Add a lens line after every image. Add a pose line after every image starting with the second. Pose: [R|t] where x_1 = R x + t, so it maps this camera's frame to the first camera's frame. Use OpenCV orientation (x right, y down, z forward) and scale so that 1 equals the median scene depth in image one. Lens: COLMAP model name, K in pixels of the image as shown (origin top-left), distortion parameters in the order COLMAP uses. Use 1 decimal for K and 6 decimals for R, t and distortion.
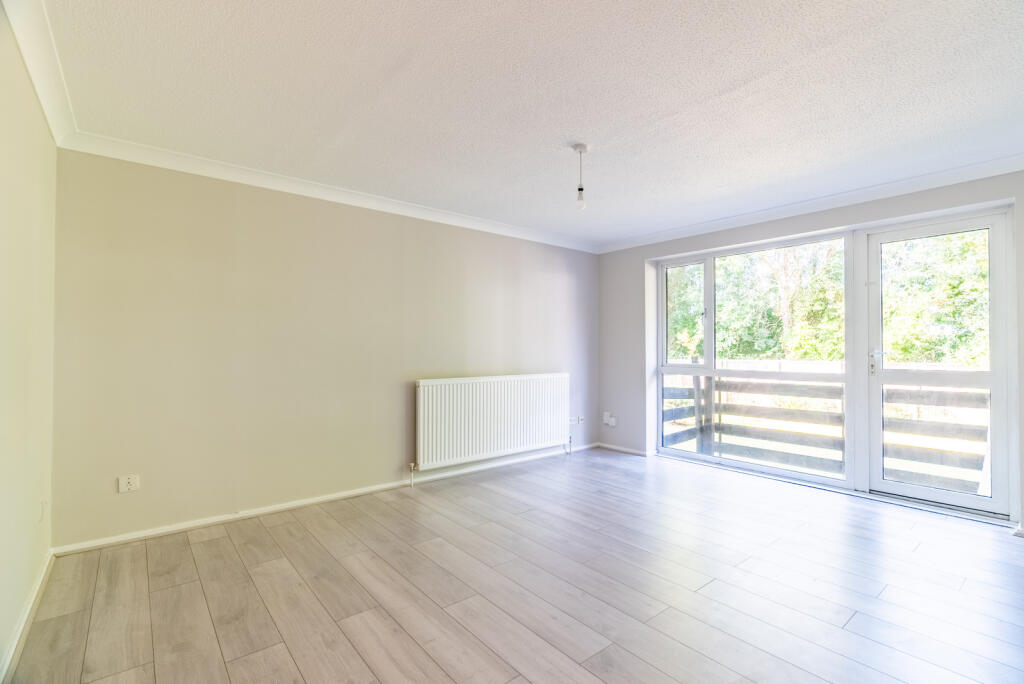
lens RADIAL K [[466.9, 0, 518.4], [0, 466.9, 344.1], [0, 0, 1]] dist [-0.007950, 0.000645]
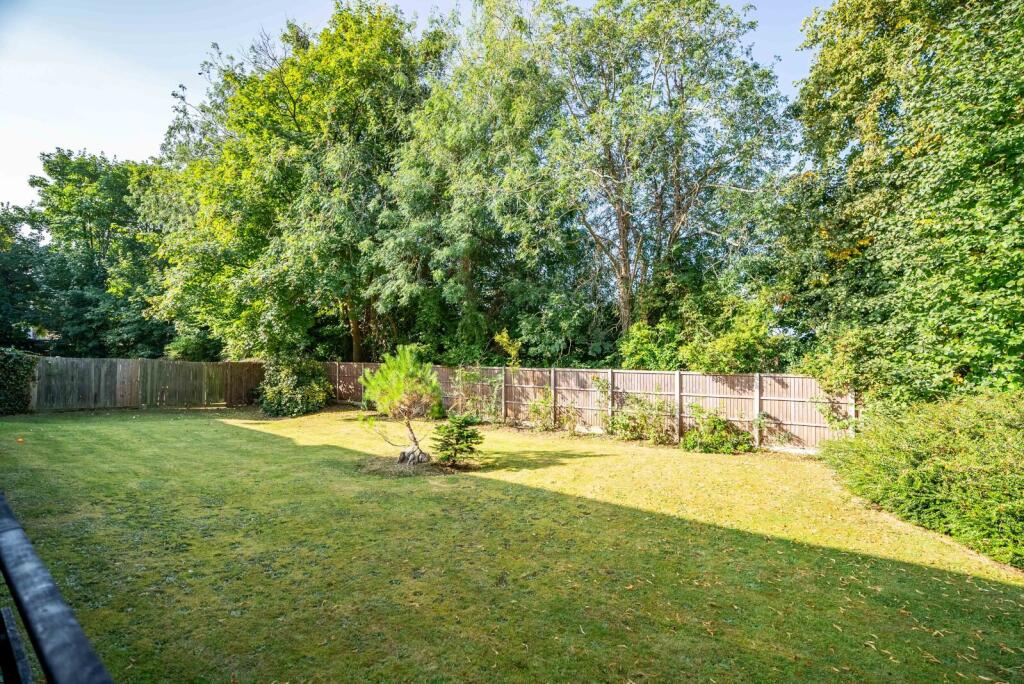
lens RADIAL K [[486.2, 0, 518.0], [0, 486.2, 347.1], [0, 0, 1]] dist [-0.072807, 0.026789]
pose [[0.974028, 0.002463, 0.226415, 0.245930], [-0.003412, 0.999987, 0.003802, -0.006309], [-0.226402, -0.004475, 0.974024, 0.270564]]
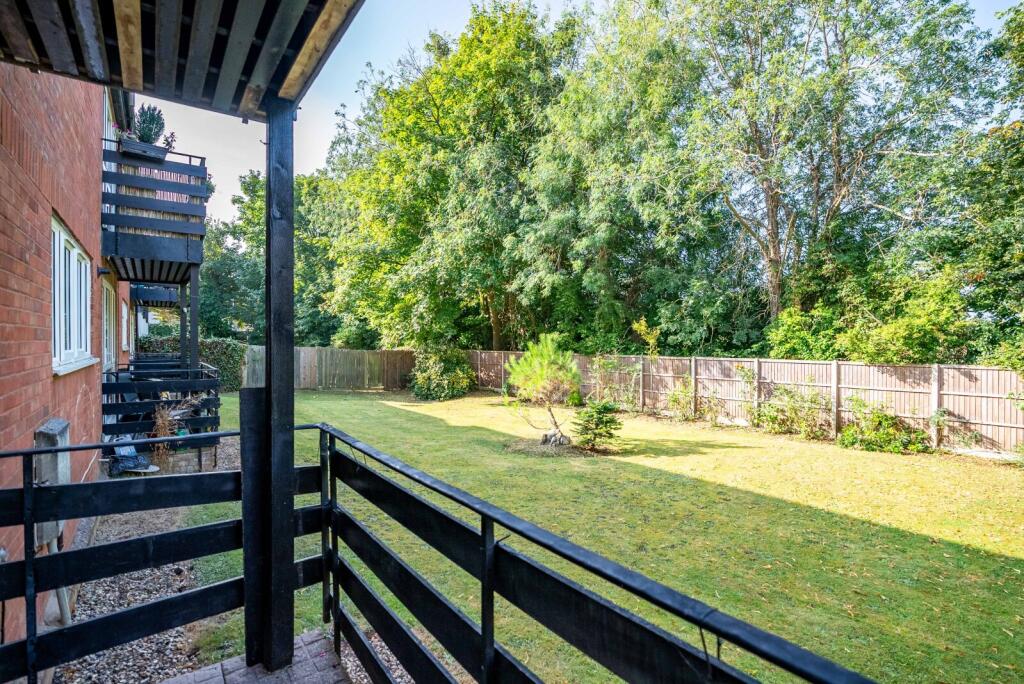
lens RADIAL K [[486.2, 0, 518.0], [0, 486.2, 347.1], [0, 0, 1]] dist [-0.072807, 0.026789]
pose [[0.998746, -0.000986, -0.050058, 0.239172], [0.002355, 0.999625, 0.027299, -0.006019], [0.050013, -0.027383, 0.998373, 0.247344]]
